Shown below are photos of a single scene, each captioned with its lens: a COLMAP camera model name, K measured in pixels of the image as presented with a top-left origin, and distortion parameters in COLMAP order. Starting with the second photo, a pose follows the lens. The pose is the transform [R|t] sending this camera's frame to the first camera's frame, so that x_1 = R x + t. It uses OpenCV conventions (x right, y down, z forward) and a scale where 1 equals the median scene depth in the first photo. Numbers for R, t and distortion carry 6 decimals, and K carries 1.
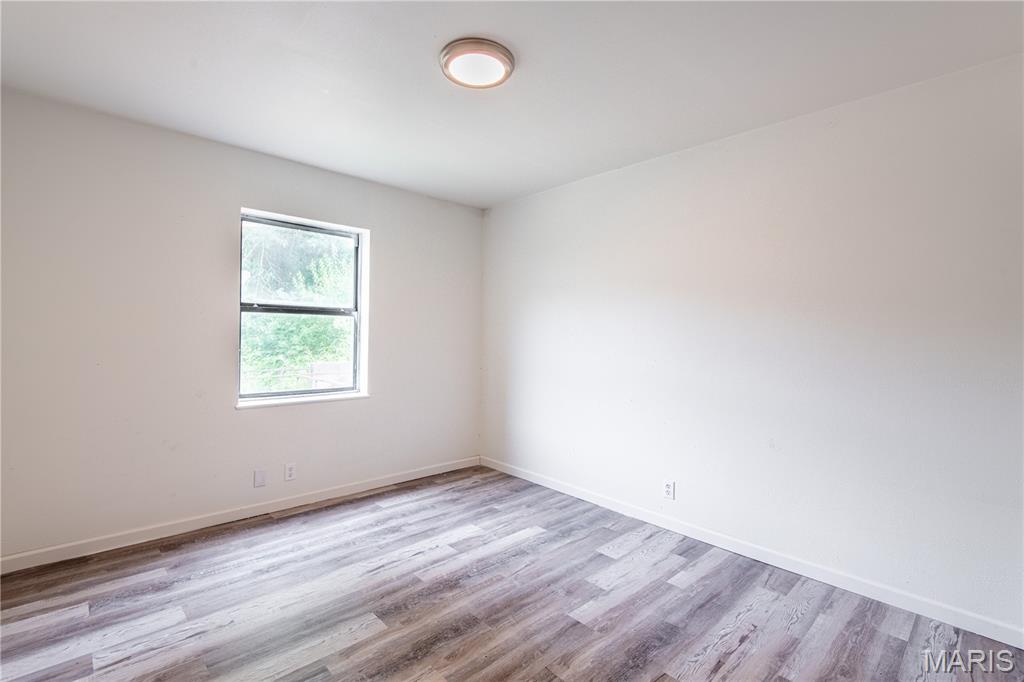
lens RADIAL K [[462.7, 0, 511.8], [0, 462.7, 338.6], [0, 0, 1]] dist [0.020557, -0.011967]
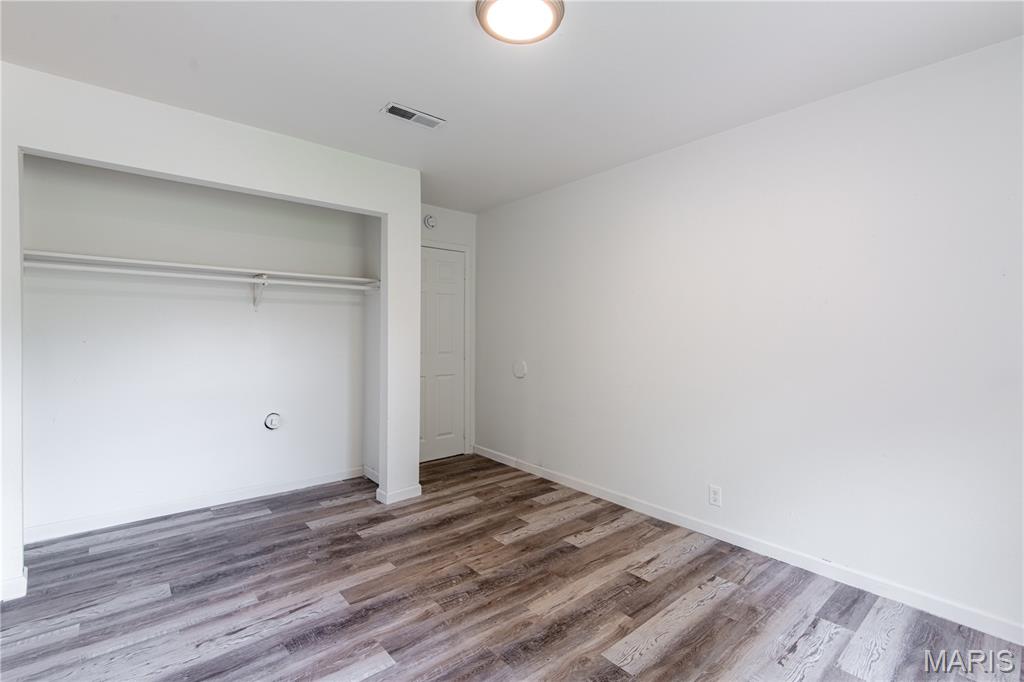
lens RADIAL K [[462.7, 0, 512.5], [0, 462.7, 338.3], [0, 0, 1]] dist [0.020557, -0.011967]
pose [[-0.998595, -0.027398, 0.045368, -0.121001], [-0.026681, 0.999511, 0.016332, -0.010960], [-0.045793, 0.015098, -0.998837, 1.987355]]
